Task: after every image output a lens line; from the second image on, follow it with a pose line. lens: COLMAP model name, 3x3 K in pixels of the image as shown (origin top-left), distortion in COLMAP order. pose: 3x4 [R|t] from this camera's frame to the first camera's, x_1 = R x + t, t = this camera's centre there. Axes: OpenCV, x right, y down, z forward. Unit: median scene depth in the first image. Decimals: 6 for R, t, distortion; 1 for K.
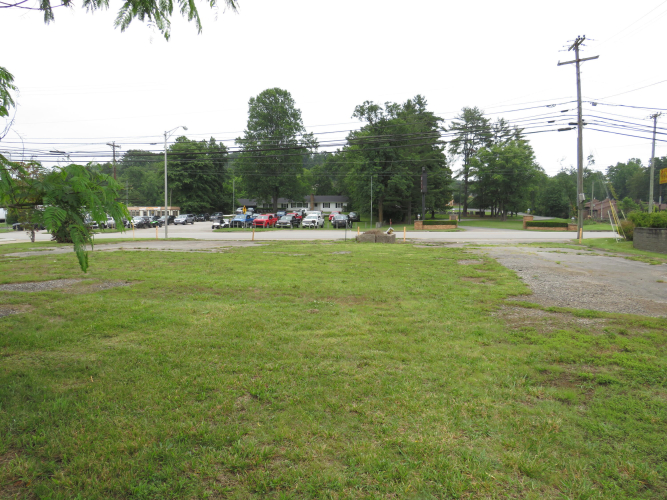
lens RADIAL K [[472.9, 0, 332.6], [0, 472.9, 249.1], [0, 0, 1]] dist [-0.037331, 0.015125]
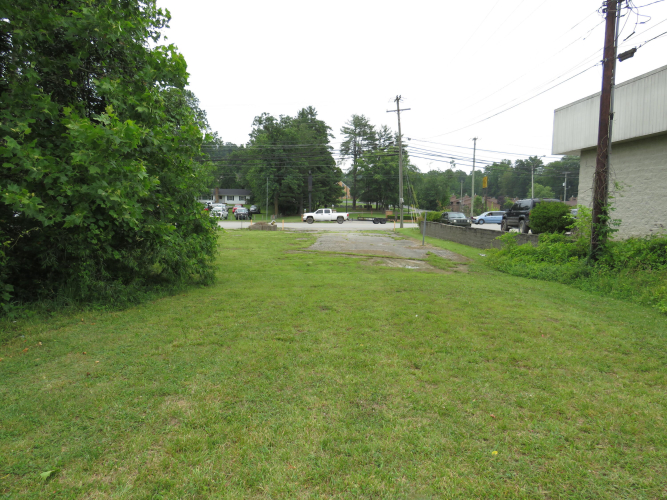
lens RADIAL K [[472.9, 0, 349.7], [0, 472.9, 243.6], [0, 0, 1]] dist [-0.037331, 0.015125]
pose [[0.973340, -0.007734, 0.229235, 0.005329], [0.005851, 0.999943, 0.008891, 0.004817], [-0.229291, -0.007312, 0.973331, -0.150129]]
